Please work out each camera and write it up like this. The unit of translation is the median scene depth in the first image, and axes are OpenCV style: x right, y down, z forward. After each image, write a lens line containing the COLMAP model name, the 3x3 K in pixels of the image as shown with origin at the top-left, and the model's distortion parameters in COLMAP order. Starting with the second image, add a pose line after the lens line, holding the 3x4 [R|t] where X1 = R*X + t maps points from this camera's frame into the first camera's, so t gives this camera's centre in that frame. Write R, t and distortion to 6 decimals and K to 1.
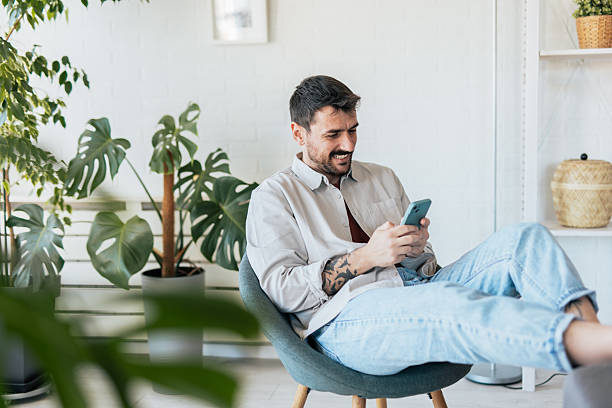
lens RADIAL K [[813.0, 0, 324.0], [0, 813.0, 218.1], [0, 0, 1]] dist [-0.007931, -0.090231]
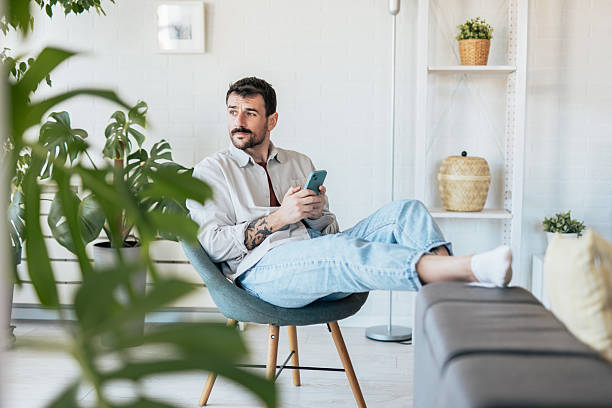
lens RADIAL K [[813.0, 0, 324.0], [0, 813.0, 218.1], [0, 0, 1]] dist [-0.007931, -0.090231]
pose [[0.996192, 0.015715, 0.085758, 0.006257], [-0.014280, 0.999748, -0.017318, 0.047223], [-0.086009, 0.016027, 0.996165, -0.208643]]
